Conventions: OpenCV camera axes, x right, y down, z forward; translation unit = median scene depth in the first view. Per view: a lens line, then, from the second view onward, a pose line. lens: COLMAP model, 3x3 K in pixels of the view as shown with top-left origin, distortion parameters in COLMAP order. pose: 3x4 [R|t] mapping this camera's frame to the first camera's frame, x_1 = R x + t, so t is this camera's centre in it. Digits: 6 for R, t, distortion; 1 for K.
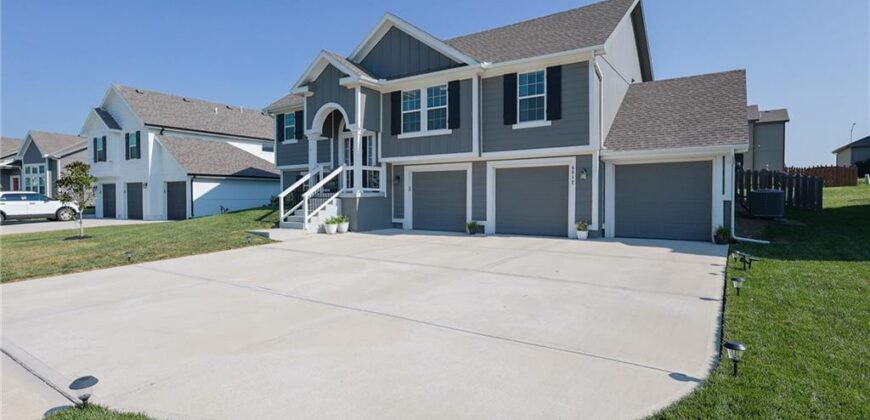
lens RADIAL K [[440.7, 0, 435.0], [0, 440.7, 210.0], [0, 0, 1]] dist [-0.000525, -0.000214]
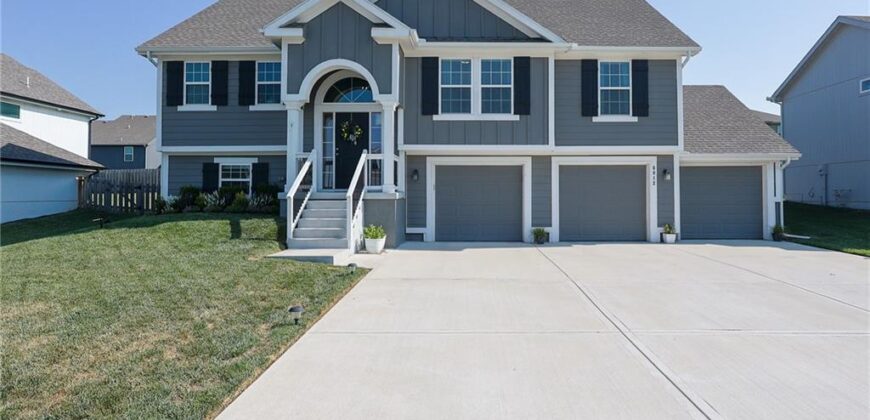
lens RADIAL K [[502.2, 0, 435.1], [0, 502.2, 184.4], [0, 0, 1]] dist [0.000250, 0.000120]
pose [[0.827717, 0.019719, 0.560799, -0.592398], [0.015412, 0.998206, -0.057847, -0.004297], [-0.560934, 0.056524, 0.825929, 0.322407]]
